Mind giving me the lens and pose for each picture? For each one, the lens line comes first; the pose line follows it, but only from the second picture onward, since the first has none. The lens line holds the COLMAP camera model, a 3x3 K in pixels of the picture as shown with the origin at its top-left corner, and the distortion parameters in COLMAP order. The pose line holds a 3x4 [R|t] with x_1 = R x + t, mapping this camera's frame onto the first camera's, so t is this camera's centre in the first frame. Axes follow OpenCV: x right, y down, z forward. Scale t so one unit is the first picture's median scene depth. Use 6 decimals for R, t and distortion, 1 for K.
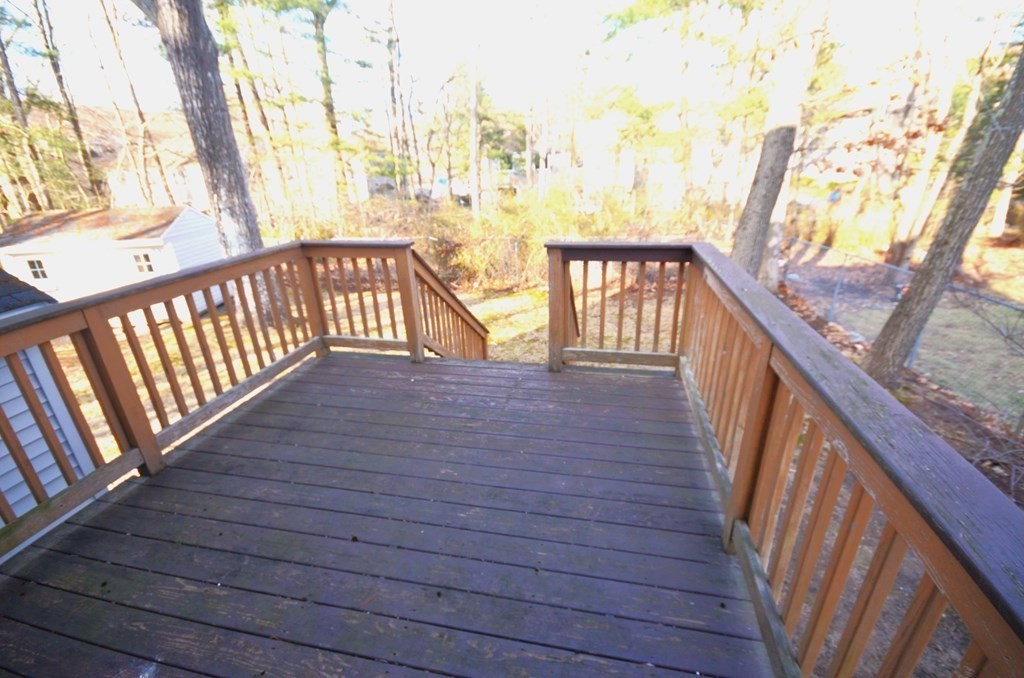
lens RADIAL K [[472.2, 0, 511.5], [0, 472.2, 344.8], [0, 0, 1]] dist [0.000053, 0.000043]
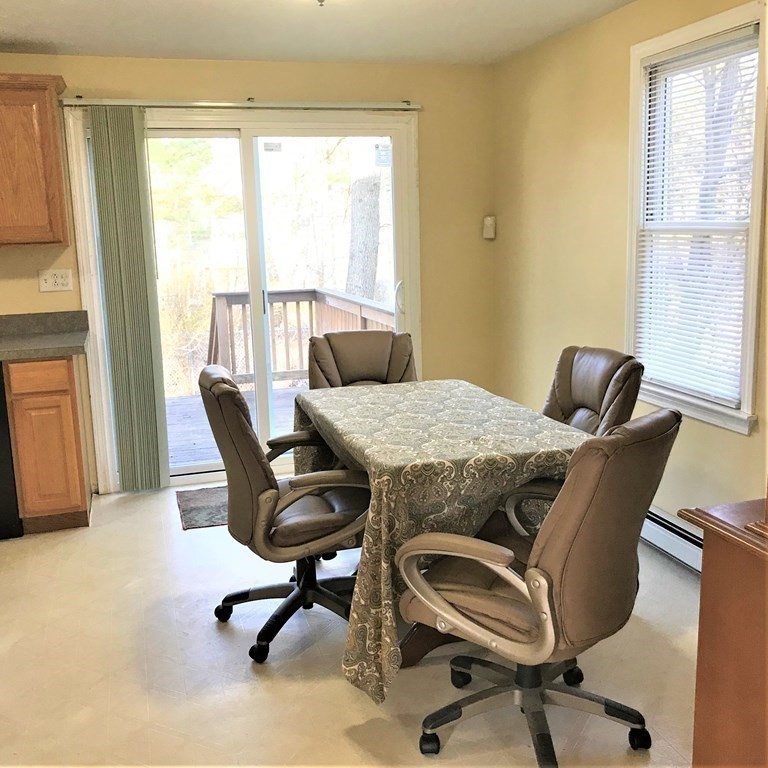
lens RADIAL K [[863.5, 0, 384.0], [0, 863.5, 384.0], [0, 0, 1]] dist [0.022106, 0.028503]
pose [[0.884857, -0.088801, 0.457320, -0.617191], [0.182011, 0.969539, -0.163908, 0.504042], [-0.428835, 0.228272, 0.874067, -1.239440]]
